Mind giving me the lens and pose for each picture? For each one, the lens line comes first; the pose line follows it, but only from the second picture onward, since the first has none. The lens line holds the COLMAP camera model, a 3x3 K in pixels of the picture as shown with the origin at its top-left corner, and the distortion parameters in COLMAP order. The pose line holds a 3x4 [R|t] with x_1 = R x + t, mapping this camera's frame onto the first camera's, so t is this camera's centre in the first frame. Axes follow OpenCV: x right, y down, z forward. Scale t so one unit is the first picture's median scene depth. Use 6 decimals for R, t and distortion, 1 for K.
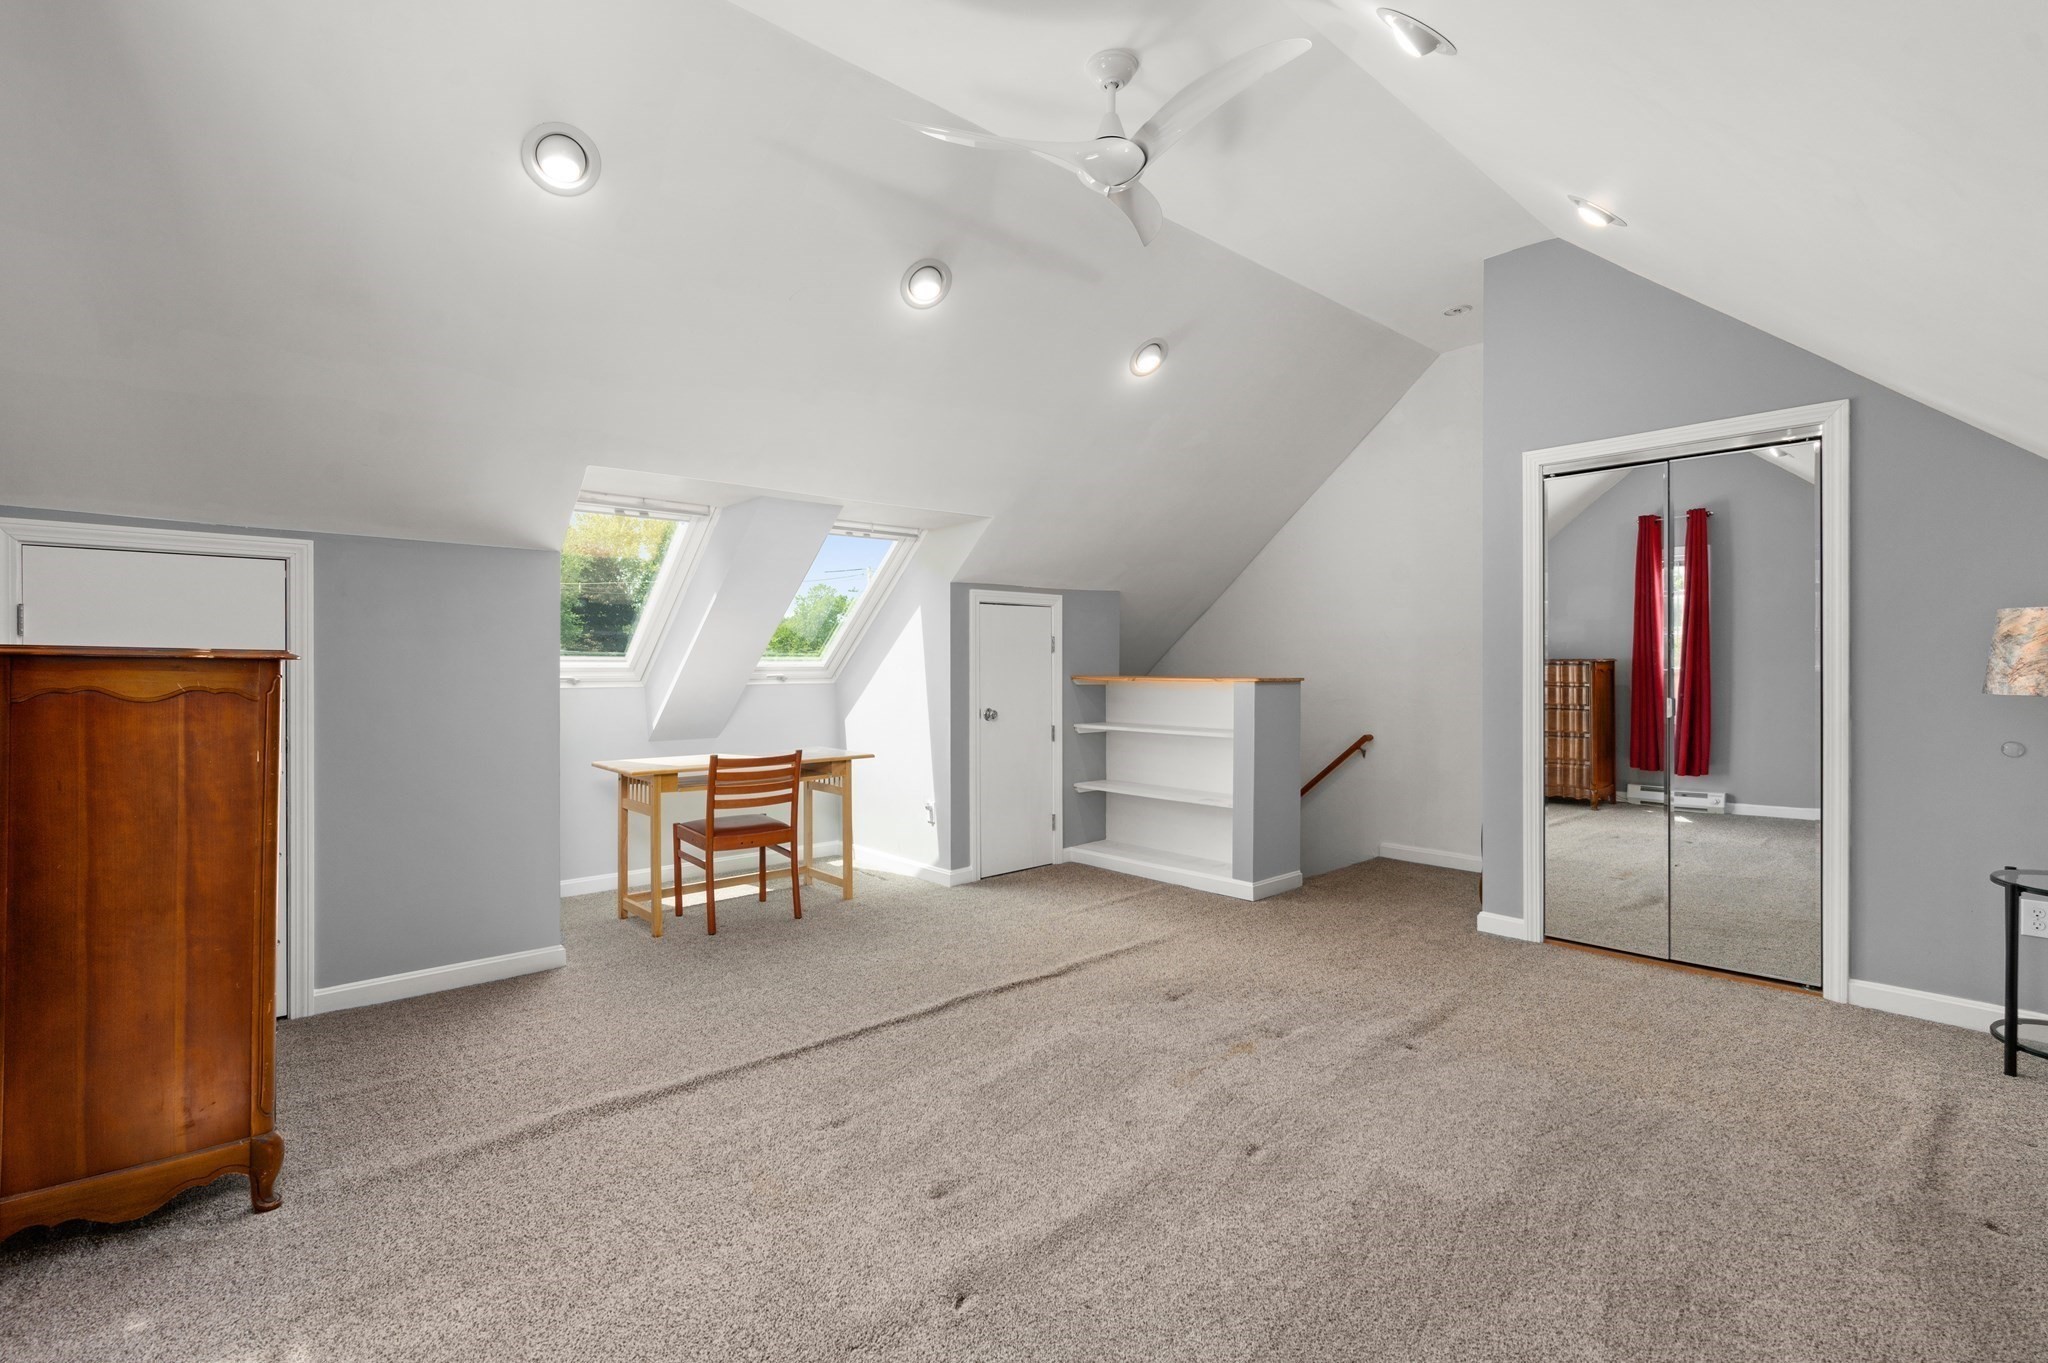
lens RADIAL K [[938.1, 0, 1032.4], [0, 938.1, 675.2], [0, 0, 1]] dist [0.000756, -0.000570]
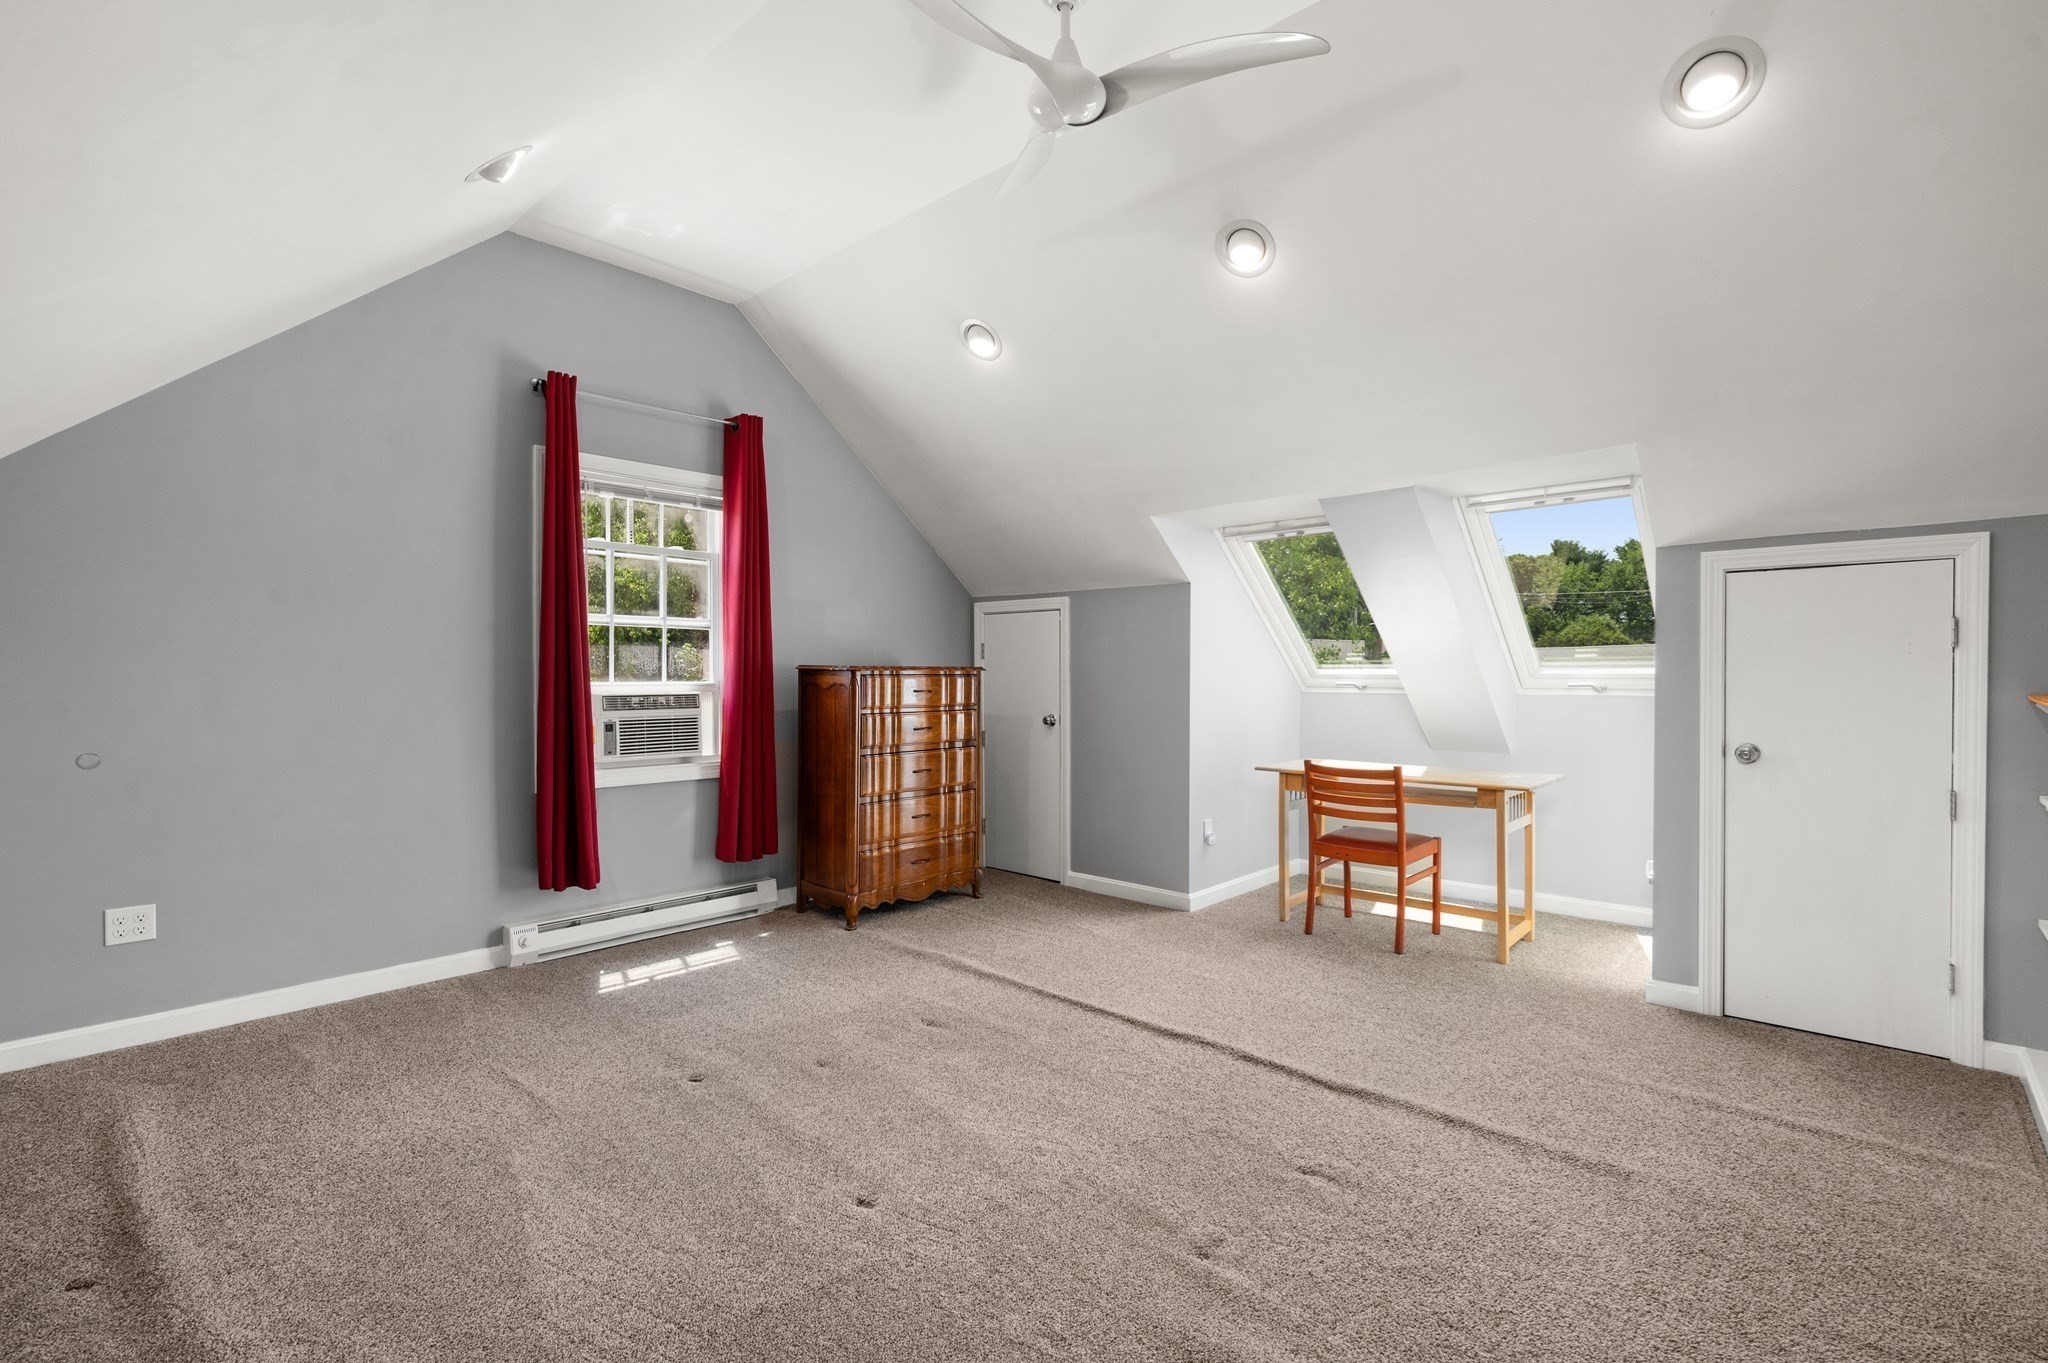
lens RADIAL K [[932.7, 0, 1040.7], [0, 932.7, 692.1], [0, 0, 1]] dist [0.000957, -0.000037]
pose [[0.093168, 0.022084, -0.995405, 0.570075], [-0.011412, 0.999712, 0.021112, -0.006278], [0.995585, 0.009393, 0.093393, 0.539479]]
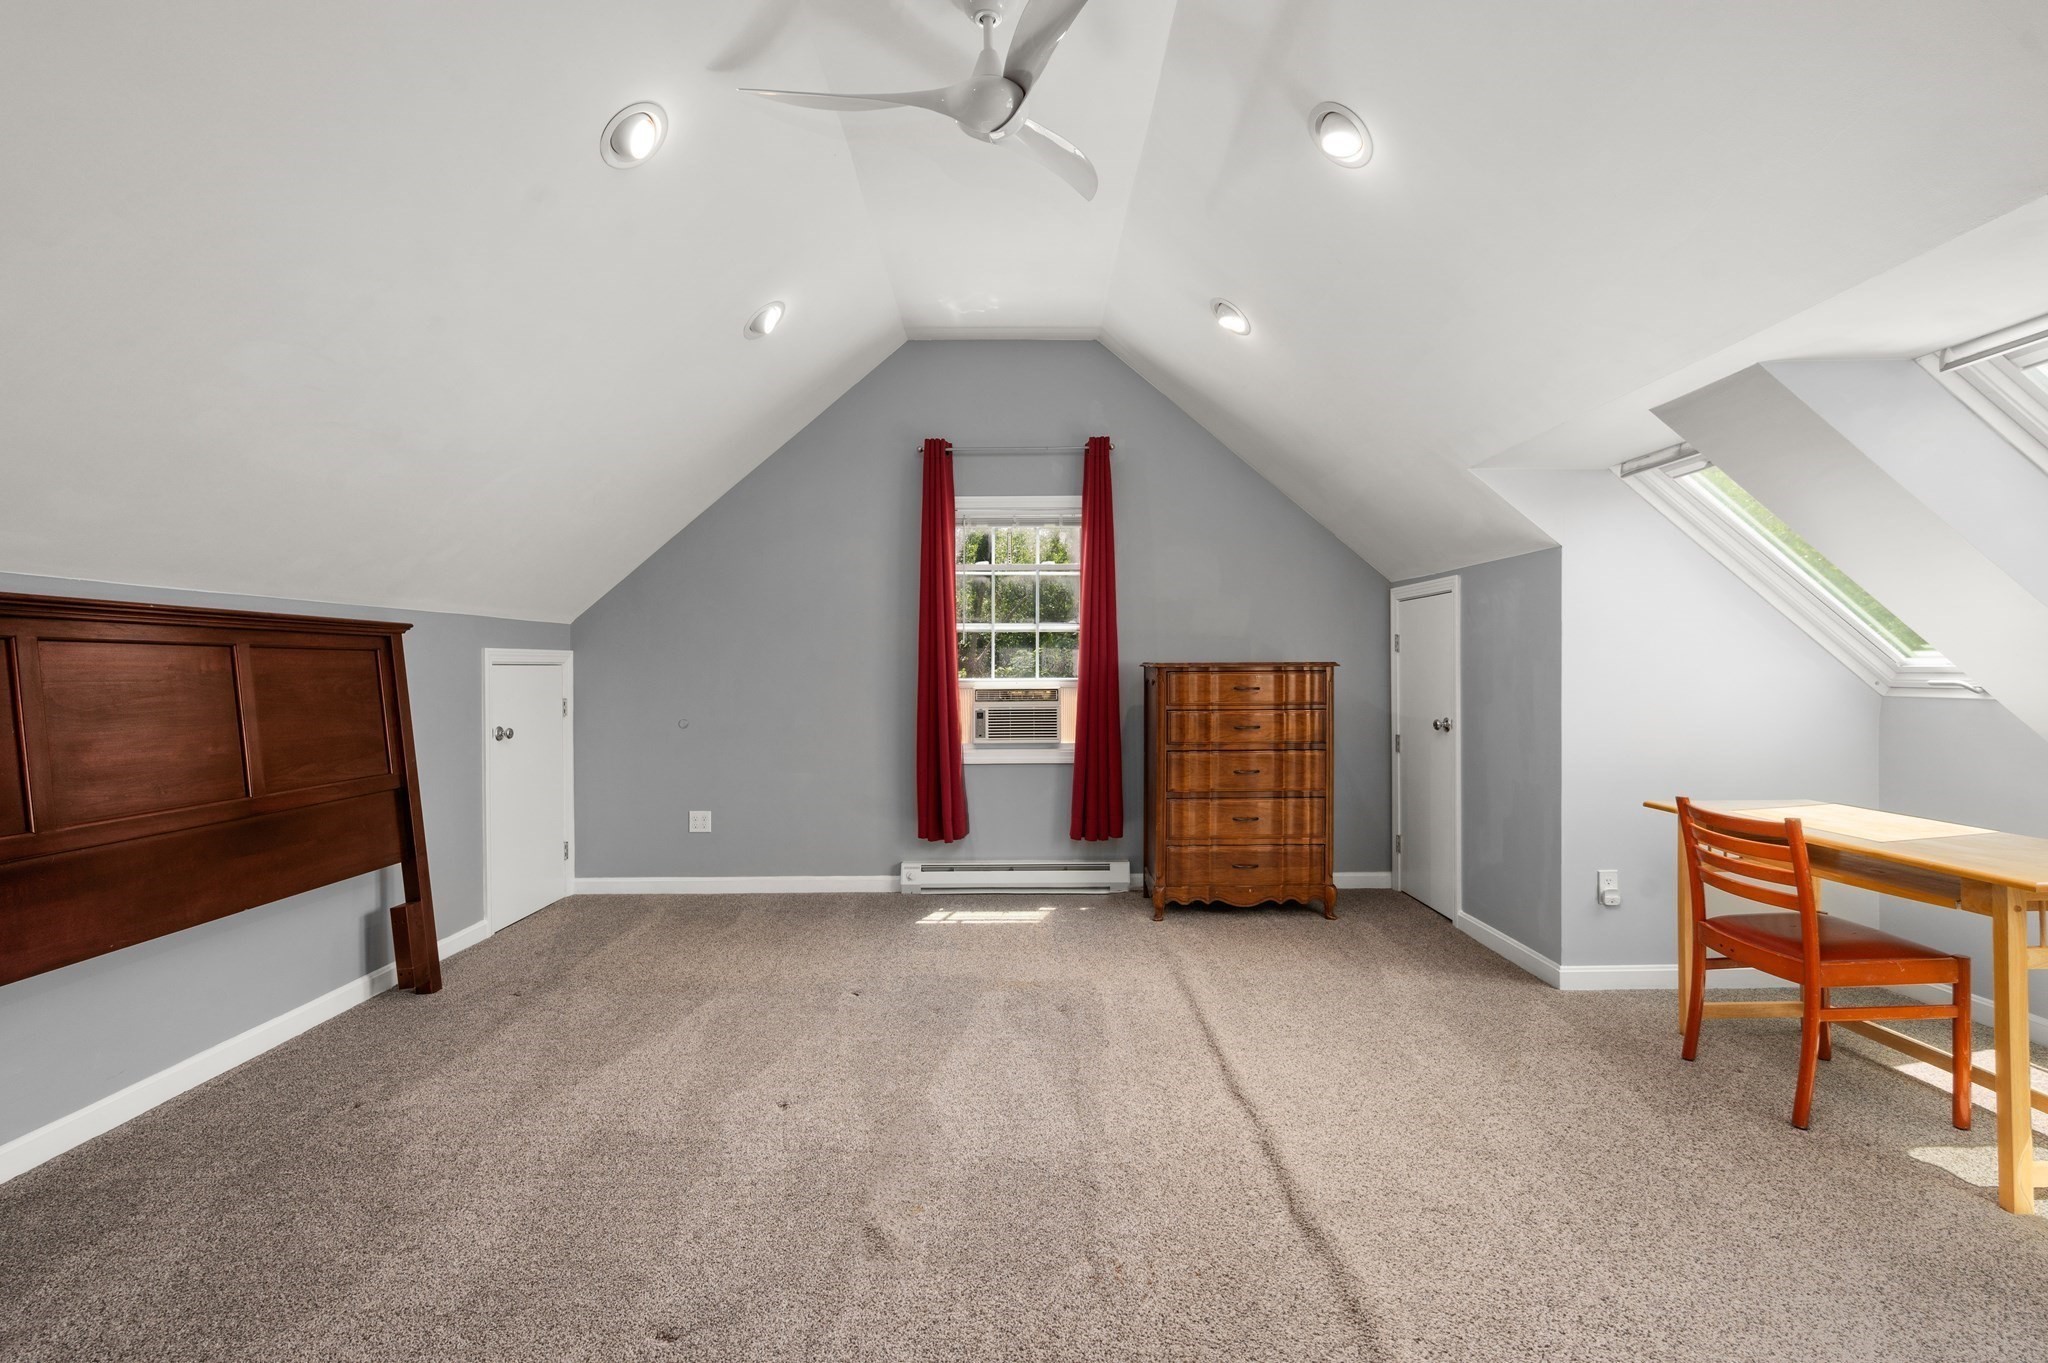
lens RADIAL K [[938.1, 0, 1032.4], [0, 938.1, 675.2], [0, 0, 1]] dist [0.000756, -0.000570]
pose [[-0.672429, 0.009616, -0.740100, 0.427520], [-0.000728, 0.999907, 0.013653, -0.010851], [0.740162, 0.009720, -0.672359, 0.977136]]
